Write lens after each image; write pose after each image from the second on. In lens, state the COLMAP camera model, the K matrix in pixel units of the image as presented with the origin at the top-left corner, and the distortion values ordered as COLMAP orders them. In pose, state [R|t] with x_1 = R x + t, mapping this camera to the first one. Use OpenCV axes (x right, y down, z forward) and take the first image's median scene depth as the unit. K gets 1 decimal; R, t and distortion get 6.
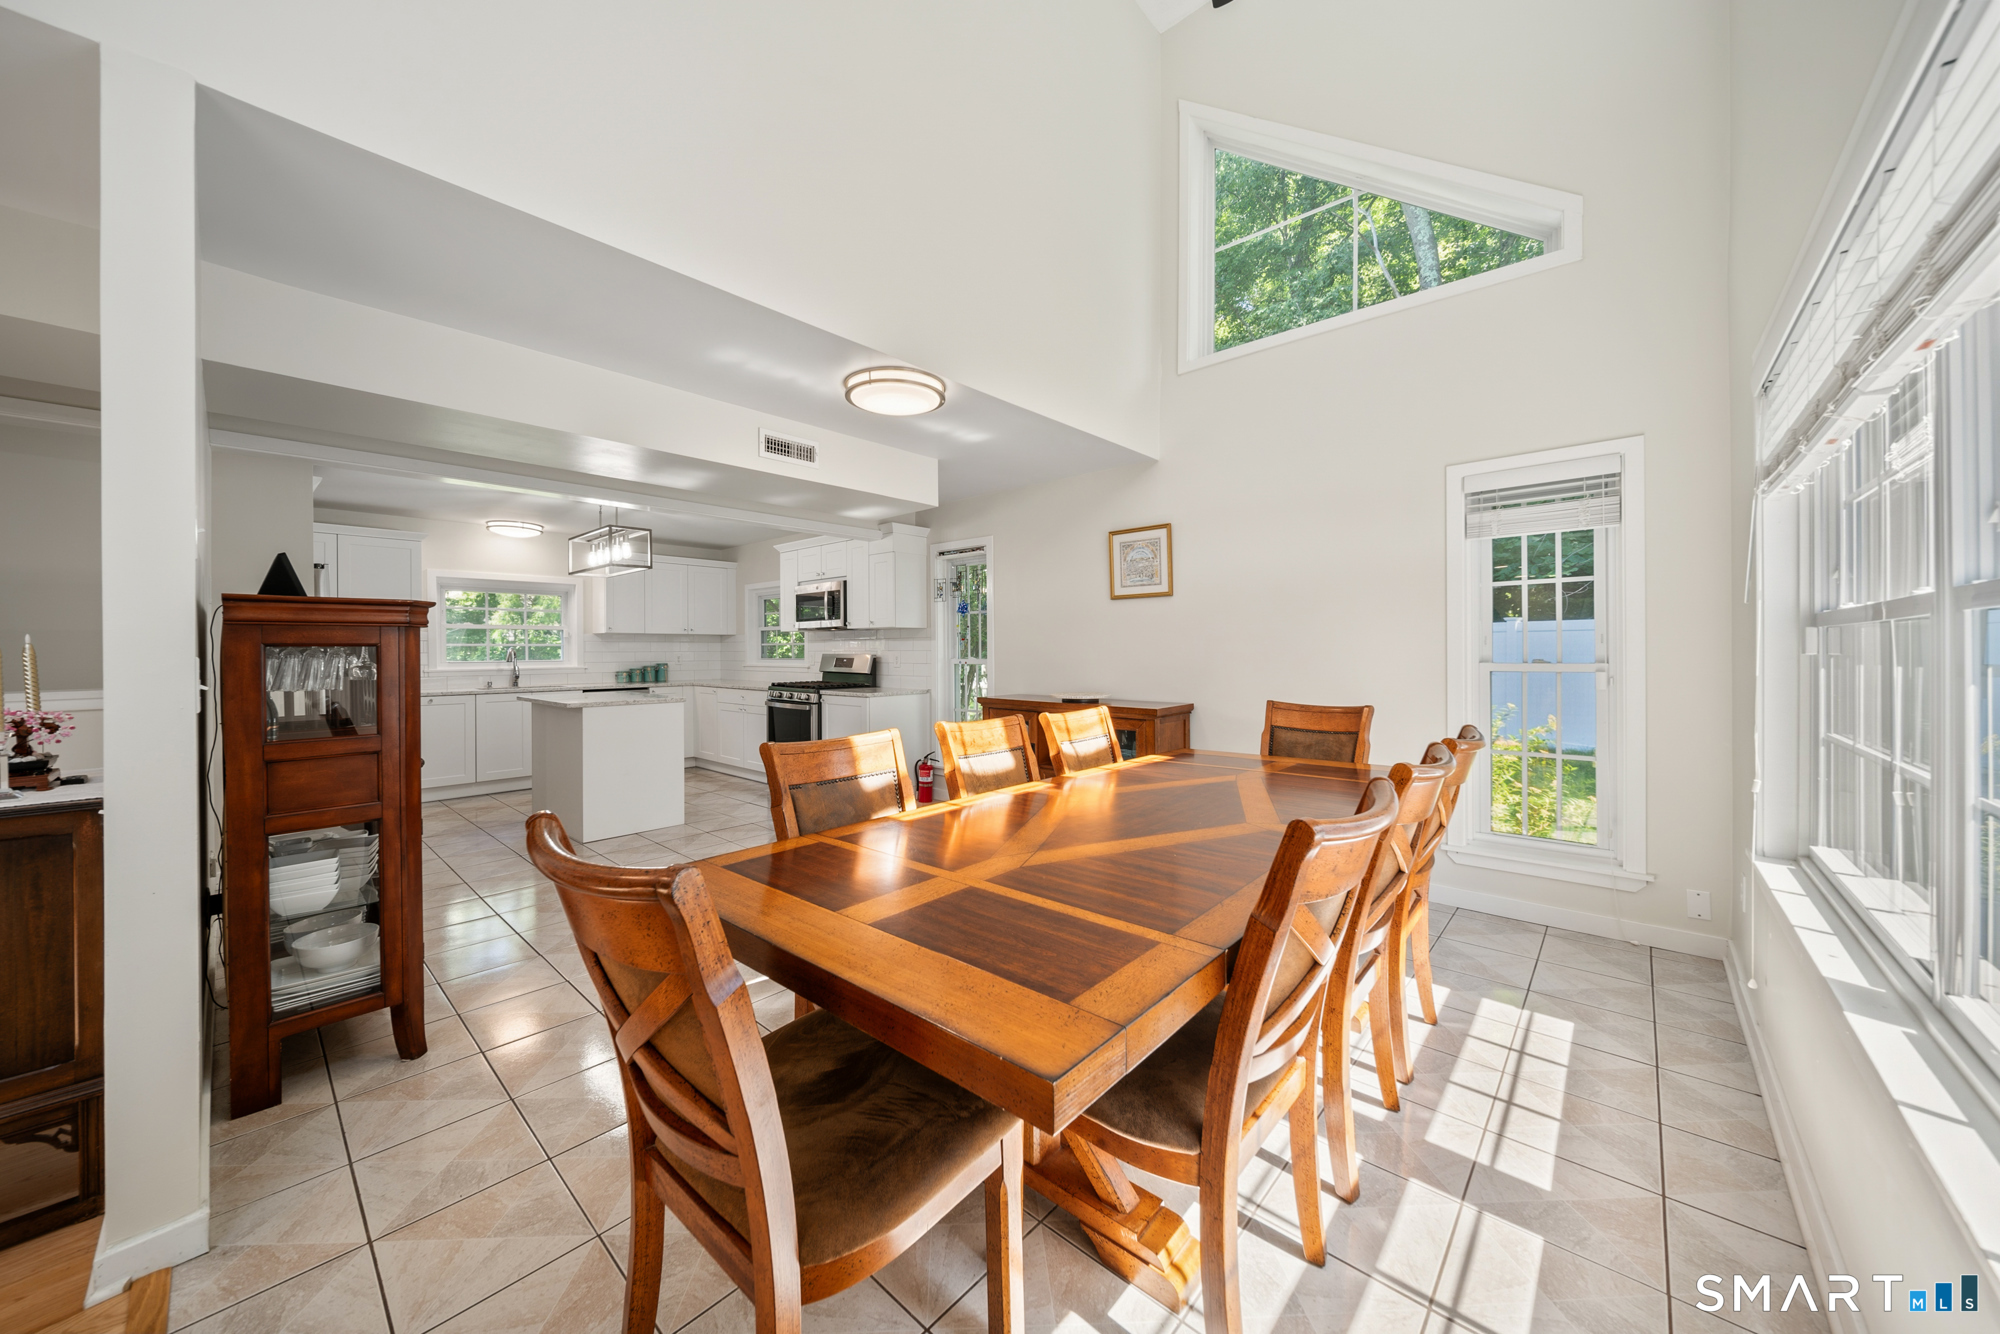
lens RADIAL K [[705.0, 0, 992.1], [0, 705.0, 640.1], [0, 0, 1]] dist [-0.001240, -0.000031]
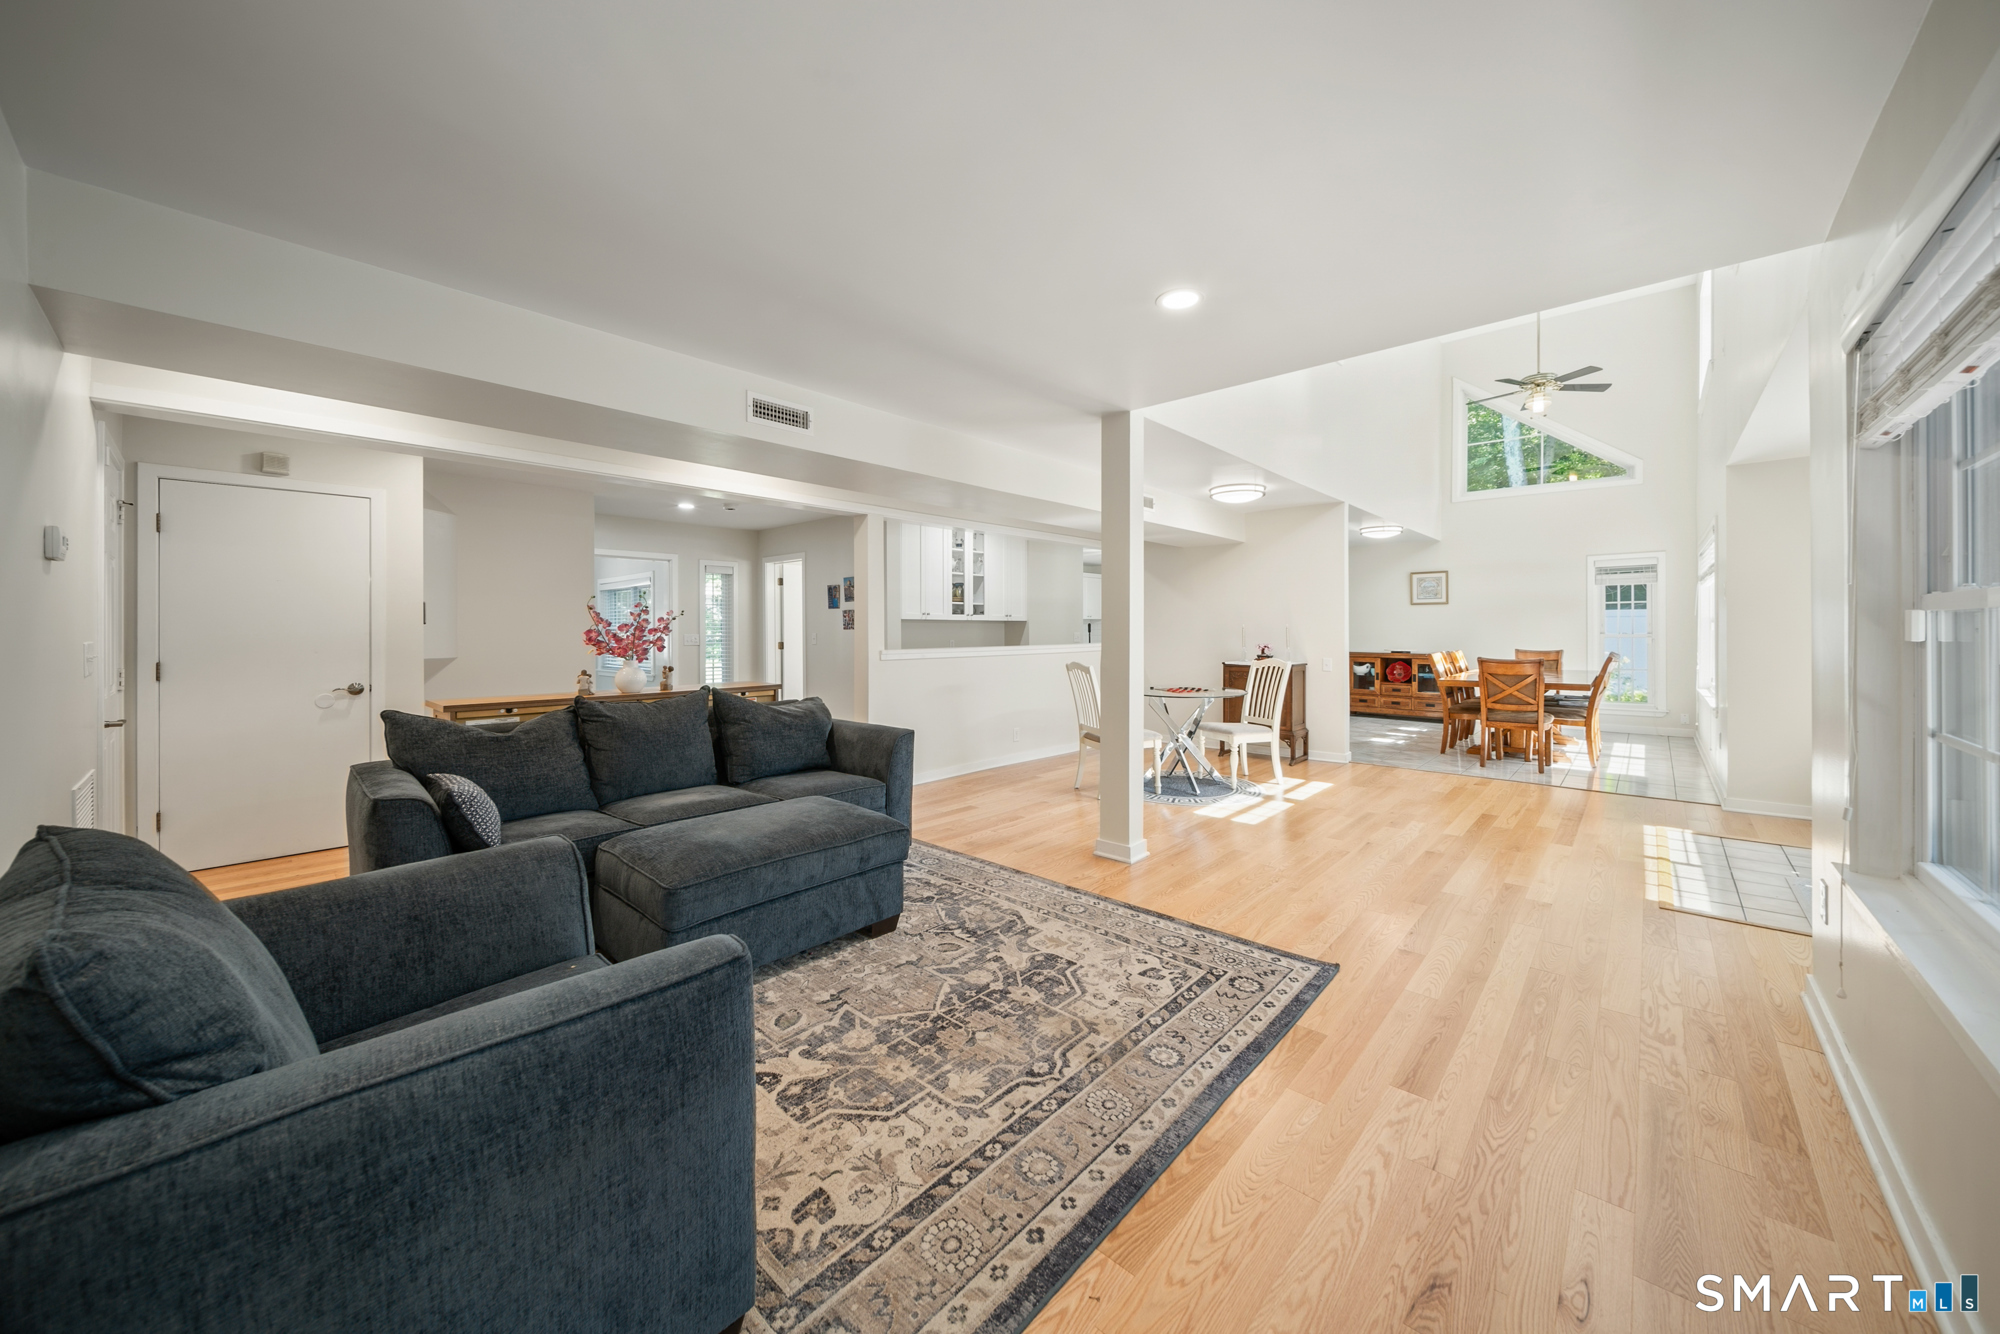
lens RADIAL K [[705.0, 0, 1009.7], [0, 705.0, 615.4], [0, 0, 1]] dist [-0.001240, -0.000031]
pose [[0.999982, 0.000051, 0.005988, -0.786063], [-0.000053, 1.000000, 0.000221, -0.019586], [-0.005988, -0.000221, 0.999982, -0.825647]]
